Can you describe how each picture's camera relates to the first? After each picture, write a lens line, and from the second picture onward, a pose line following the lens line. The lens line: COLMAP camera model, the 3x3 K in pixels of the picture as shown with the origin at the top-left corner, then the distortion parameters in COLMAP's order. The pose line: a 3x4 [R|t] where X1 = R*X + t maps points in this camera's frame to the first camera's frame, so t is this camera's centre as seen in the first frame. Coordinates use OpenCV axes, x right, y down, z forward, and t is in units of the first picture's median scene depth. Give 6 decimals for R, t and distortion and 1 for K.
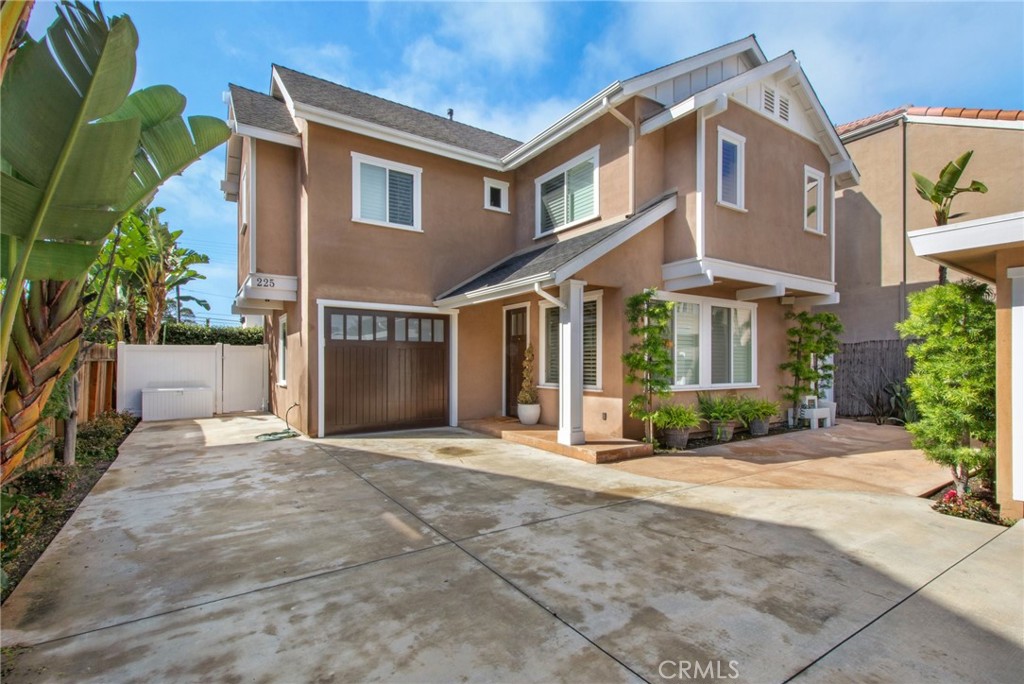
lens RADIAL K [[461.6, 0, 502.0], [0, 461.6, 363.4], [0, 0, 1]] dist [0.008363, -0.000917]
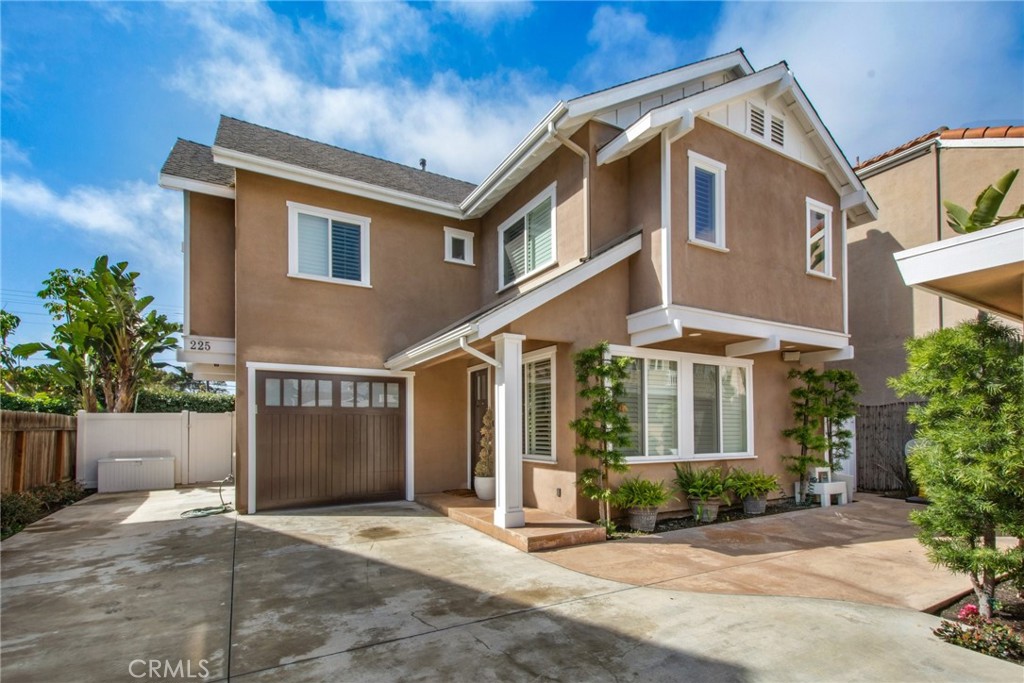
lens RADIAL K [[461.6, 0, 503.8], [0, 461.6, 422.1], [0, 0, 1]] dist [0.008363, -0.000917]
pose [[0.997411, -0.005962, -0.071671, 0.166493], [0.004937, 0.999883, -0.014467, -0.004445], [0.071749, 0.014076, 0.997323, 0.121913]]
